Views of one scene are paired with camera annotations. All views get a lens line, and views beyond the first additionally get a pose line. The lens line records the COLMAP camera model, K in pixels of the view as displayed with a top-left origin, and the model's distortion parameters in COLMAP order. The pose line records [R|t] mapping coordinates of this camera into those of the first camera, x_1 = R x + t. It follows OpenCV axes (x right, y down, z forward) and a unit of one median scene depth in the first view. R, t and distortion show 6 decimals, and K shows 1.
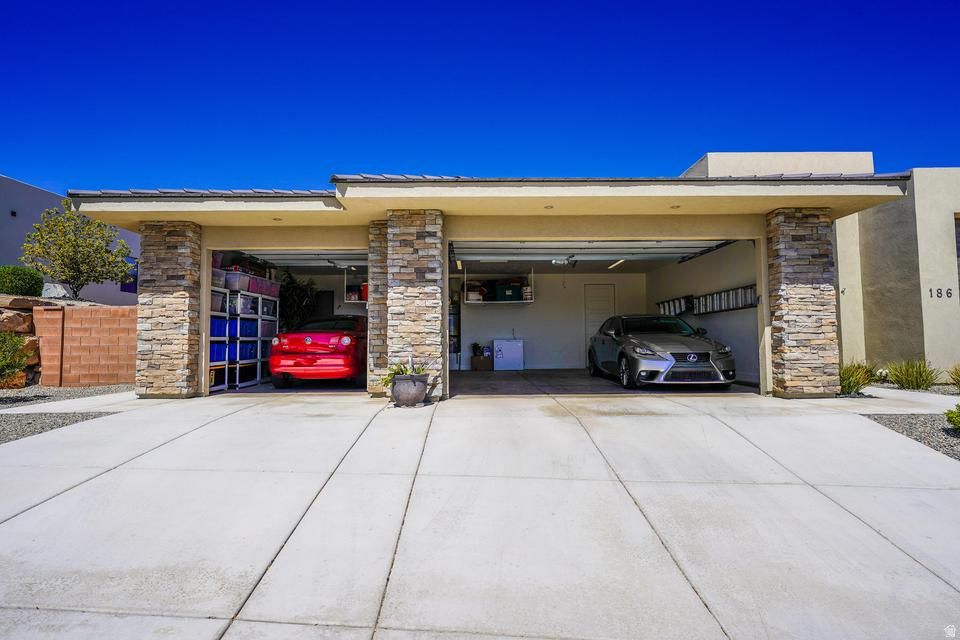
lens RADIAL K [[475.9, 0, 480.0], [0, 475.9, 320.0], [0, 0, 1]] dist [0.002253, 0.001091]
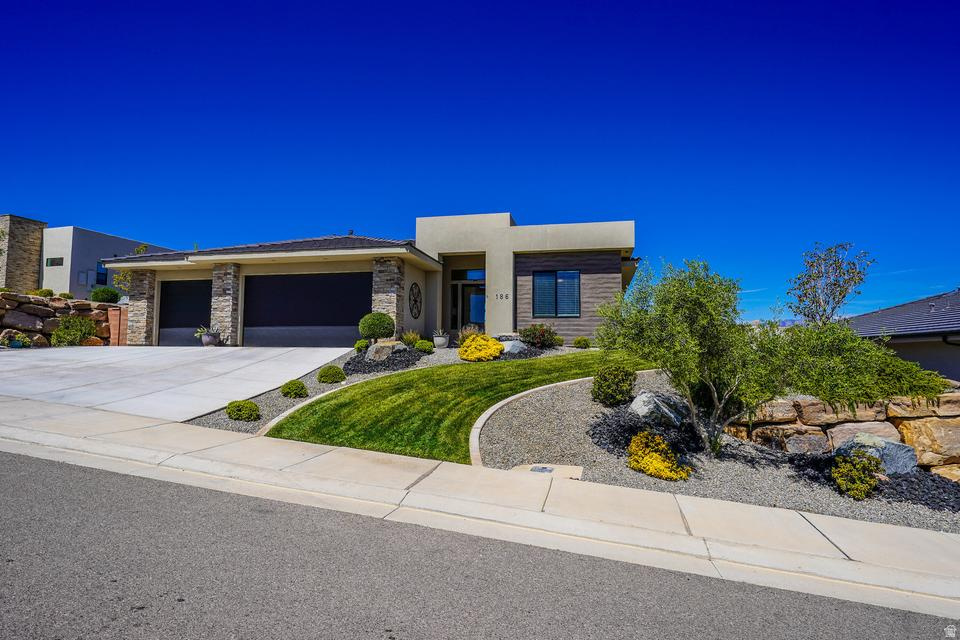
lens RADIAL K [[512.4, 0, 480.0], [0, 512.4, 320.0], [0, 0, 1]] dist [-0.000696, 0.000199]
pose [[0.973647, -0.000608, -0.228061, 1.516572], [-0.002924, 0.999881, -0.015146, 0.070521], [0.228043, 0.015414, 0.973529, -1.036305]]
